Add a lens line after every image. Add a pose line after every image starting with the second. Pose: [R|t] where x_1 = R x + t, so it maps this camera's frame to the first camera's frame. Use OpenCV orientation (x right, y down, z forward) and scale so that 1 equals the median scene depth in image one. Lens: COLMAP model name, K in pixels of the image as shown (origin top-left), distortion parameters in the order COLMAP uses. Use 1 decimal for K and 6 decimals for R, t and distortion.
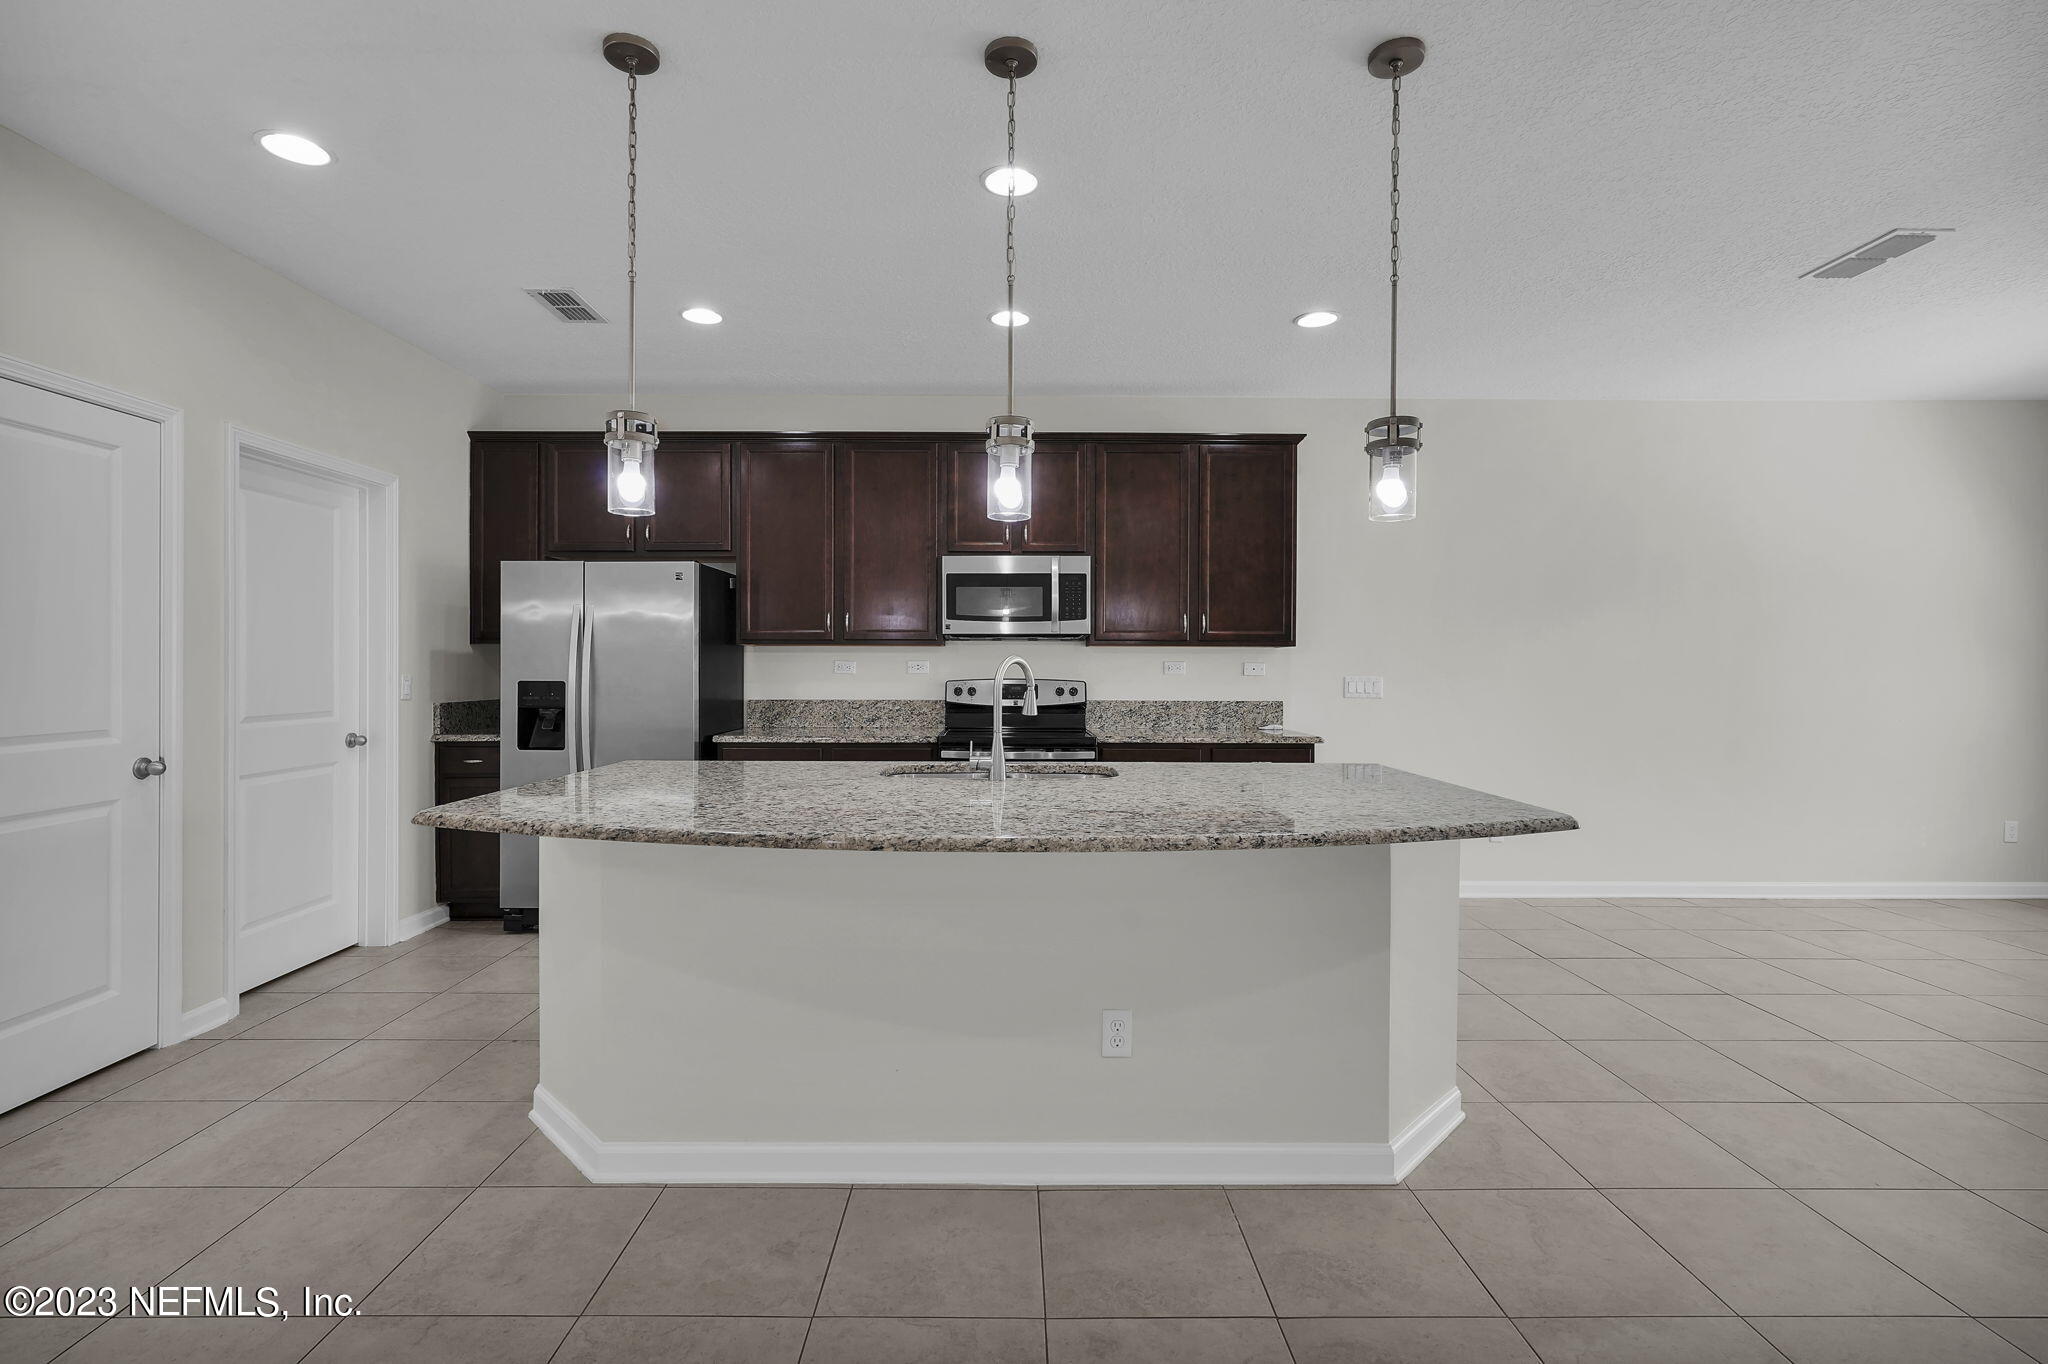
lens RADIAL K [[946.9, 0, 1013.7], [0, 946.9, 674.1], [0, 0, 1]] dist [-0.001578, 0.000110]
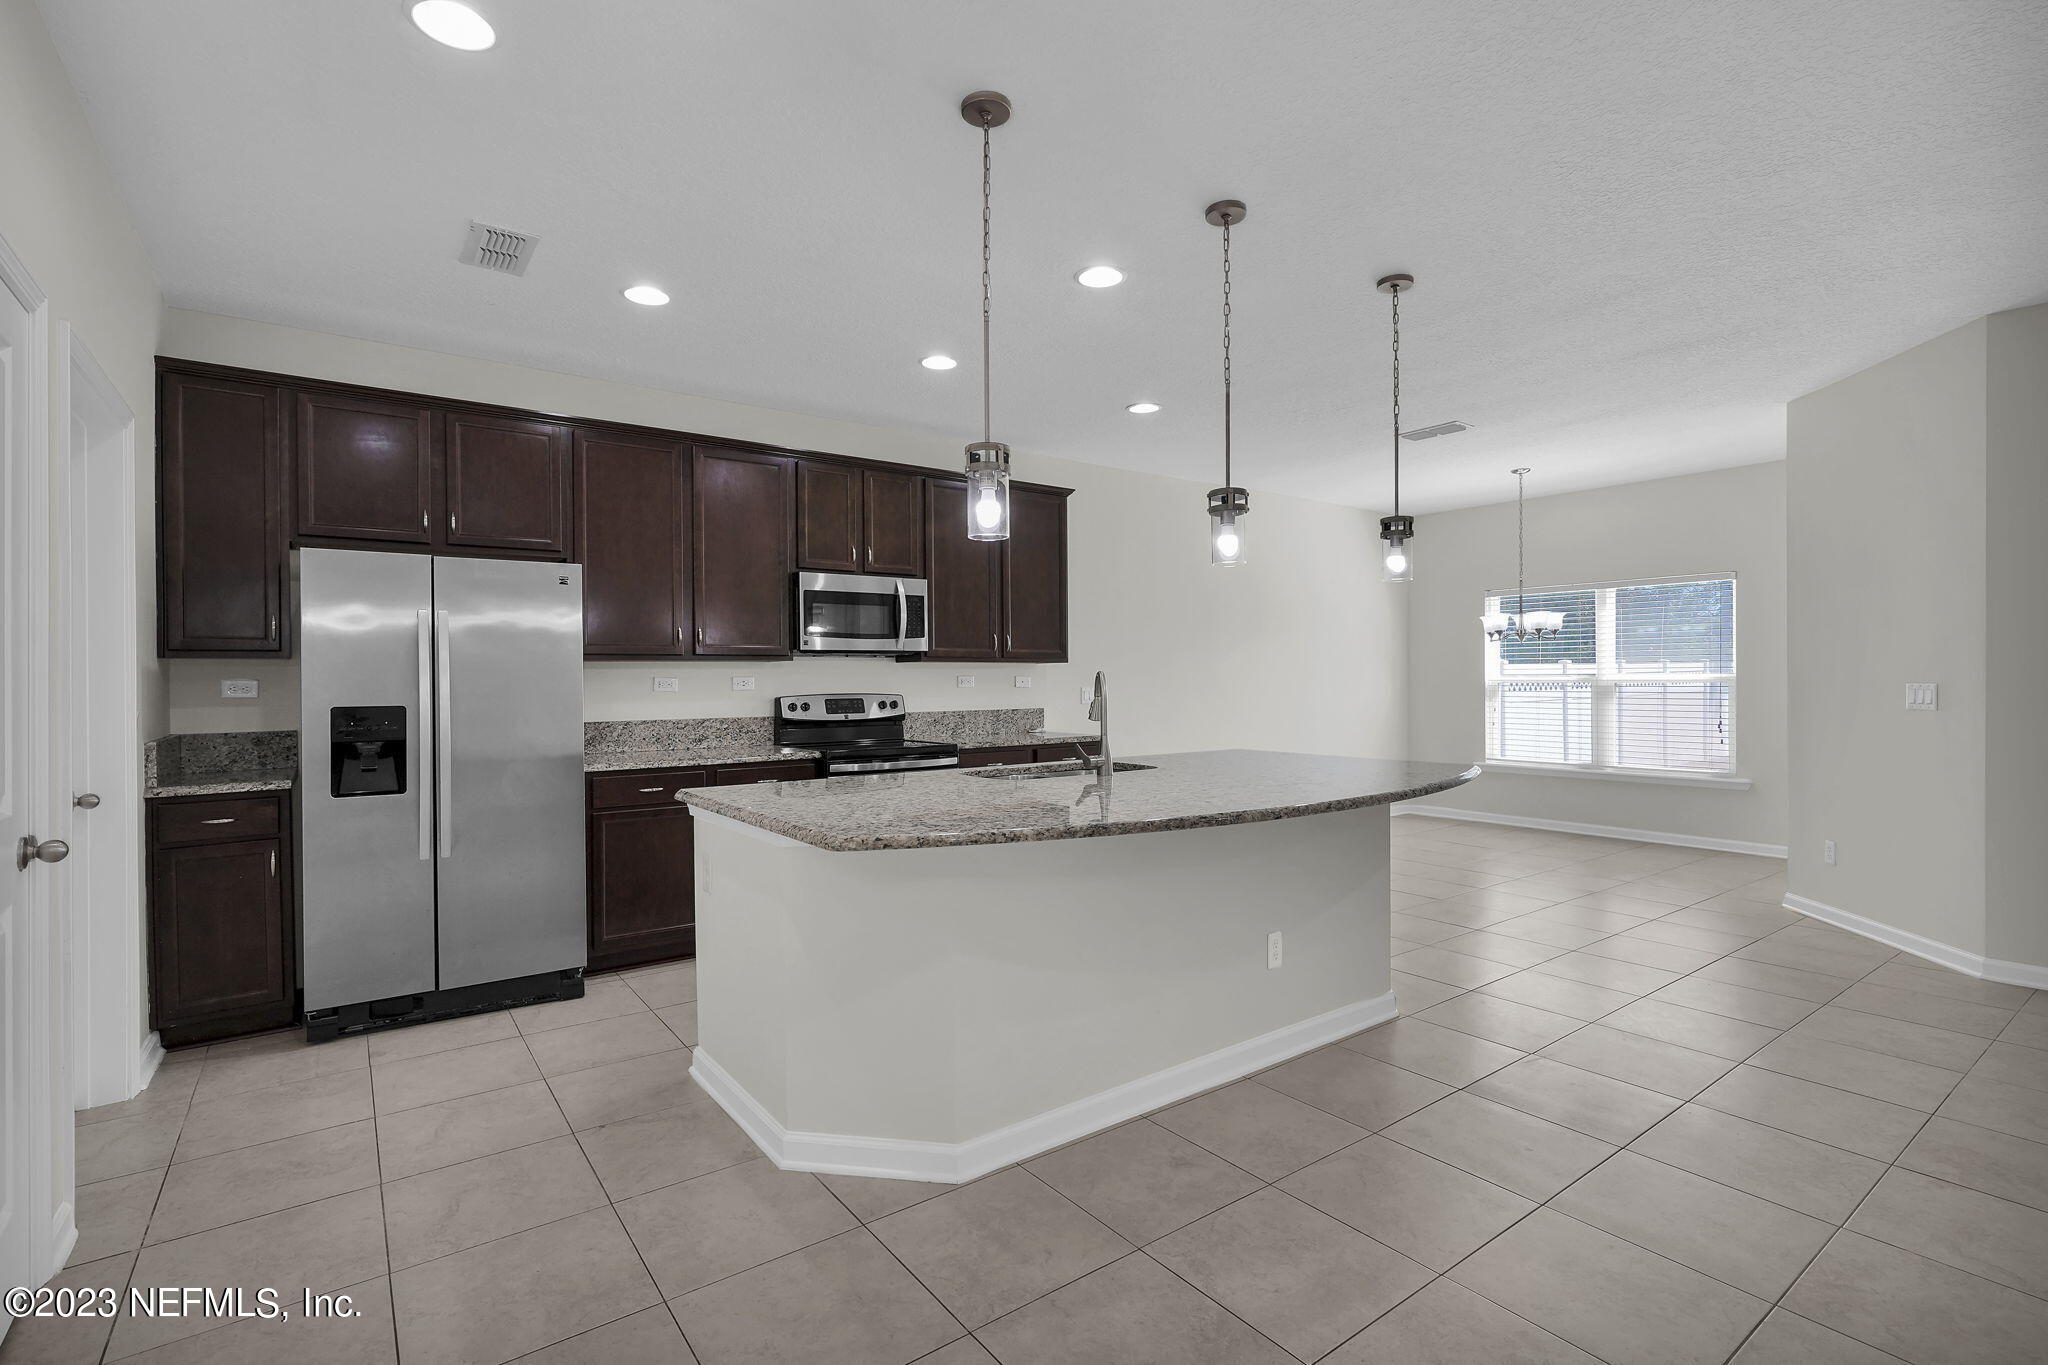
lens RADIAL K [[946.9, 0, 1013.7], [0, 946.9, 674.6], [0, 0, 1]] dist [-0.001578, 0.000110]
pose [[0.811198, -0.006898, 0.584731, -0.478132], [0.015525, 0.999832, -0.009742, -0.002922], [-0.584566, 0.016980, 0.811169, 0.057024]]
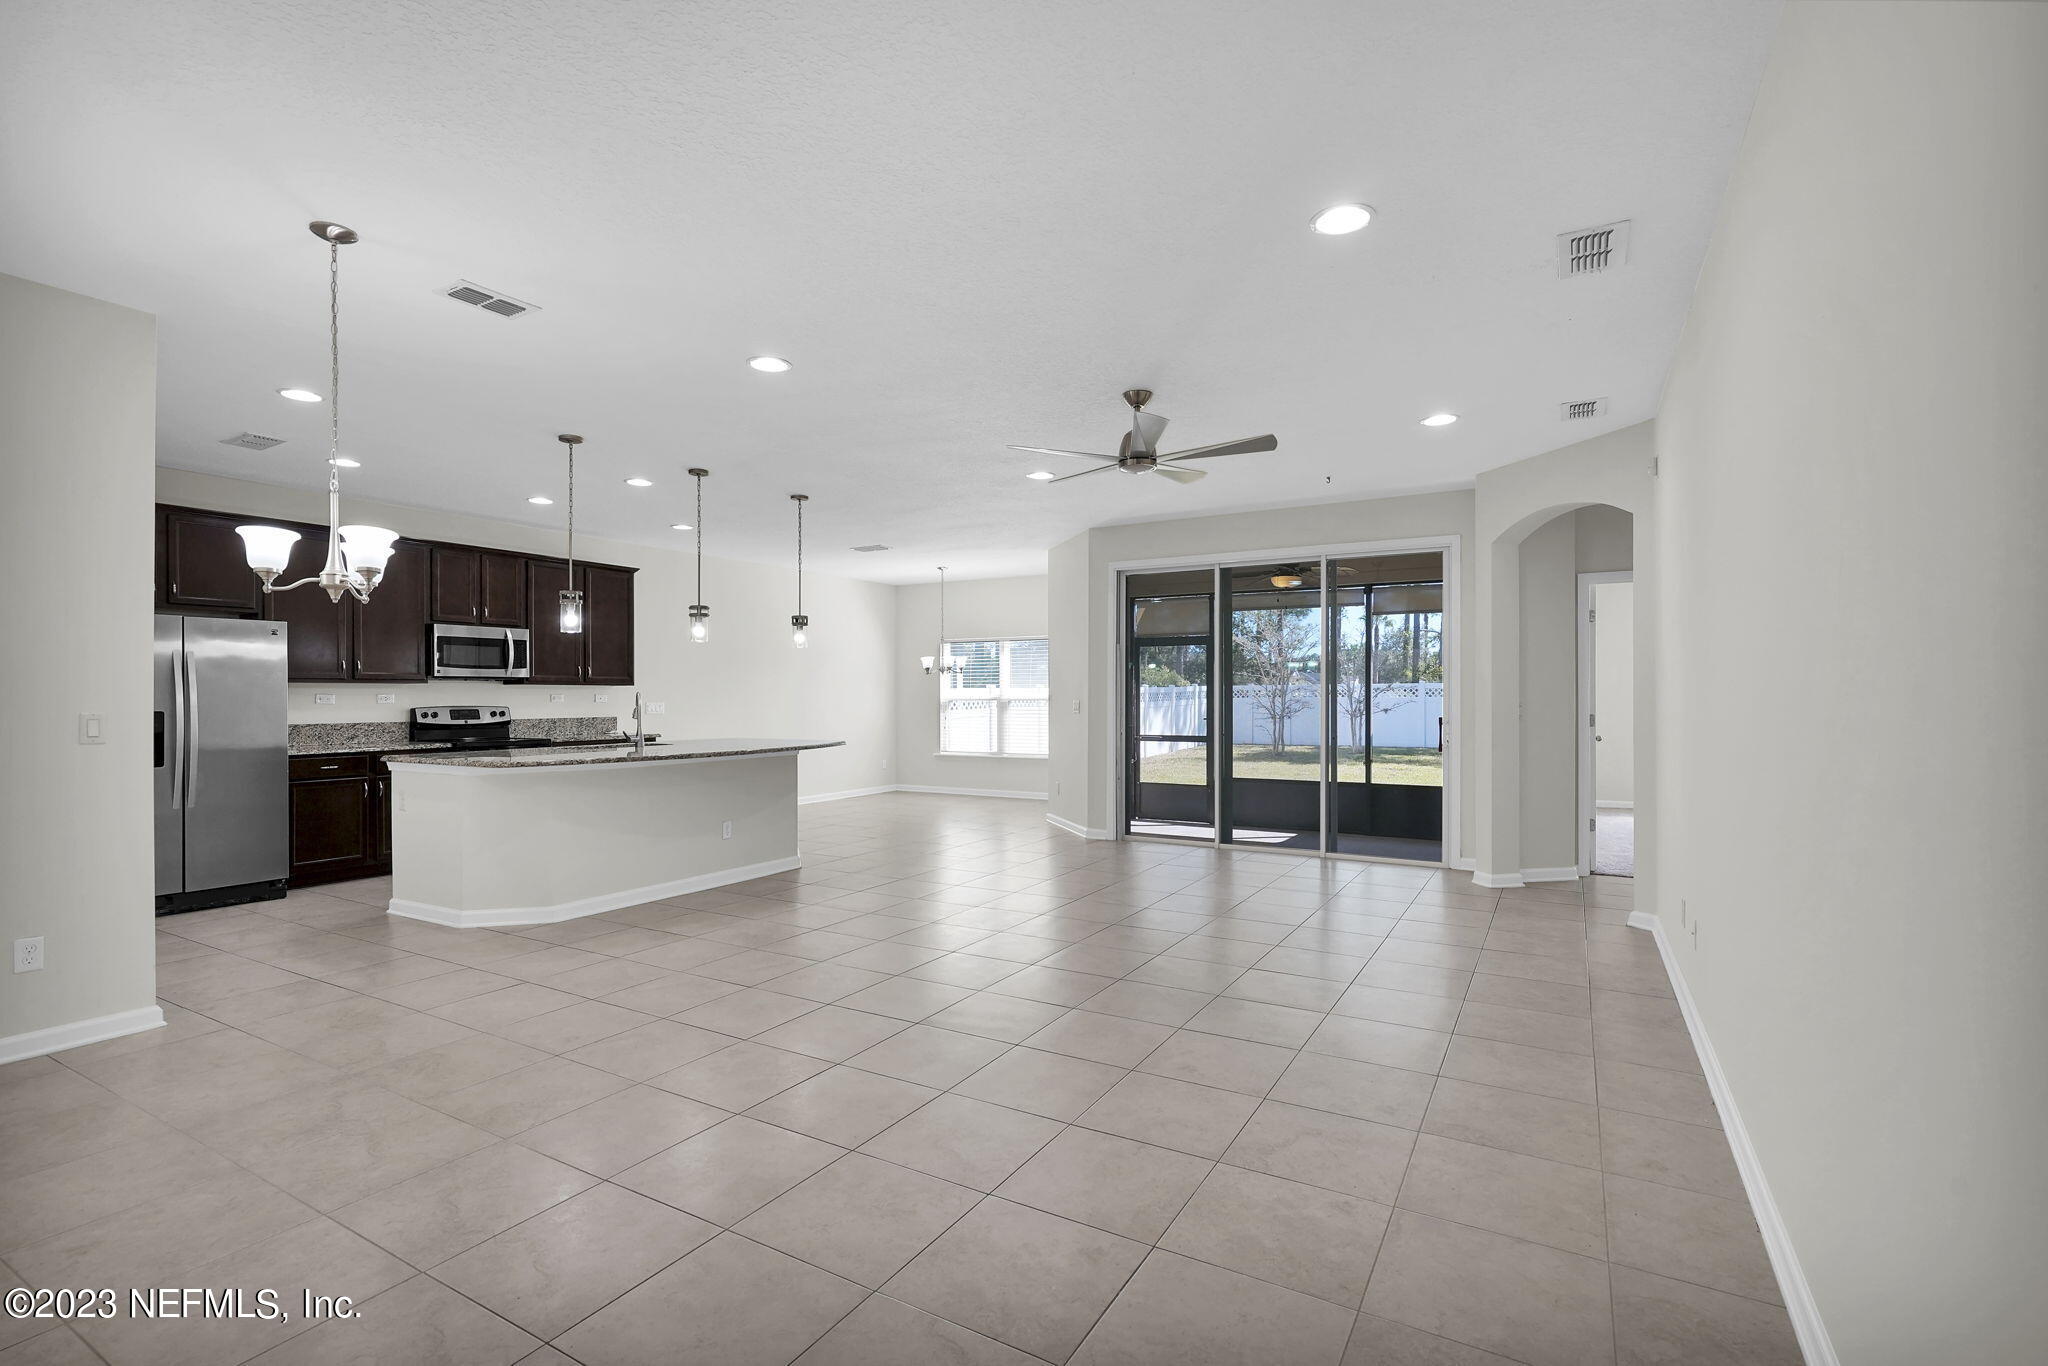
lens RADIAL K [[944.6, 0, 1017.8], [0, 944.6, 688.2], [0, 0, 1]] dist [0.000057, 0.000243]
pose [[0.513972, 0.001241, 0.857806, -0.879494], [0.014140, 0.999851, -0.009919, 0.004422], [-0.857690, 0.017227, 0.513878, -0.552089]]
